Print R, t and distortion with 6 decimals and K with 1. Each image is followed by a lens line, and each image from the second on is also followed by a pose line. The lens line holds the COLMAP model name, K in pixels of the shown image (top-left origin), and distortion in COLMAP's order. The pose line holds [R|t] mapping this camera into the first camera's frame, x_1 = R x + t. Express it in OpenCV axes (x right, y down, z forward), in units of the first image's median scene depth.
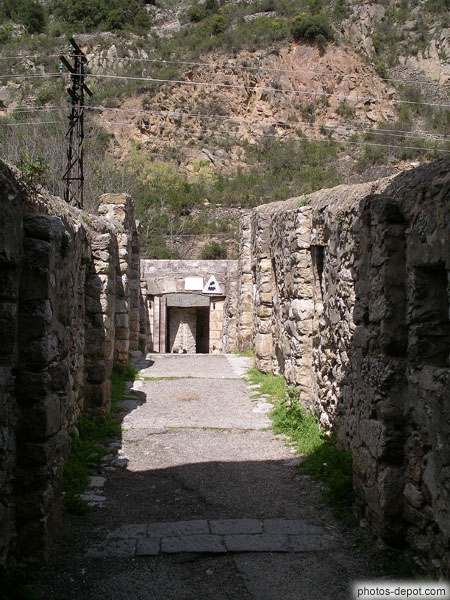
lens RADIAL K [[657.5, 0, 225.5], [0, 657.5, 300.6], [0, 0, 1]] dist [-0.096564, 0.000000]
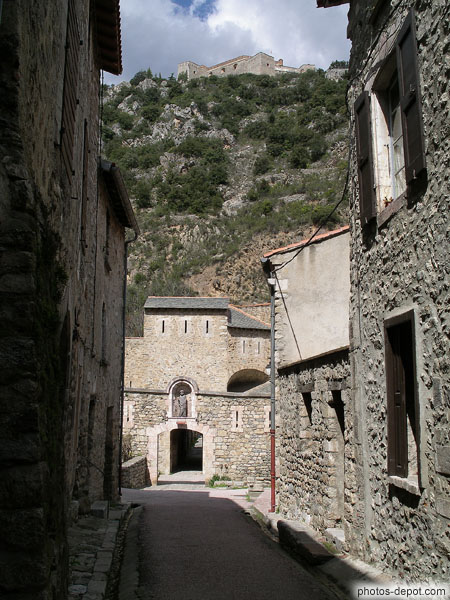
lens RADIAL K [[657.5, 0, 224.3], [0, 657.5, 299.4], [0, 0, 1]] dist [-0.096564, 0.000000]
pose [[0.989967, -0.030102, -0.138054, 0.105783], [0.015279, 0.994120, -0.107203, -0.063582], [0.140469, 0.104019, 0.984606, -0.534457]]
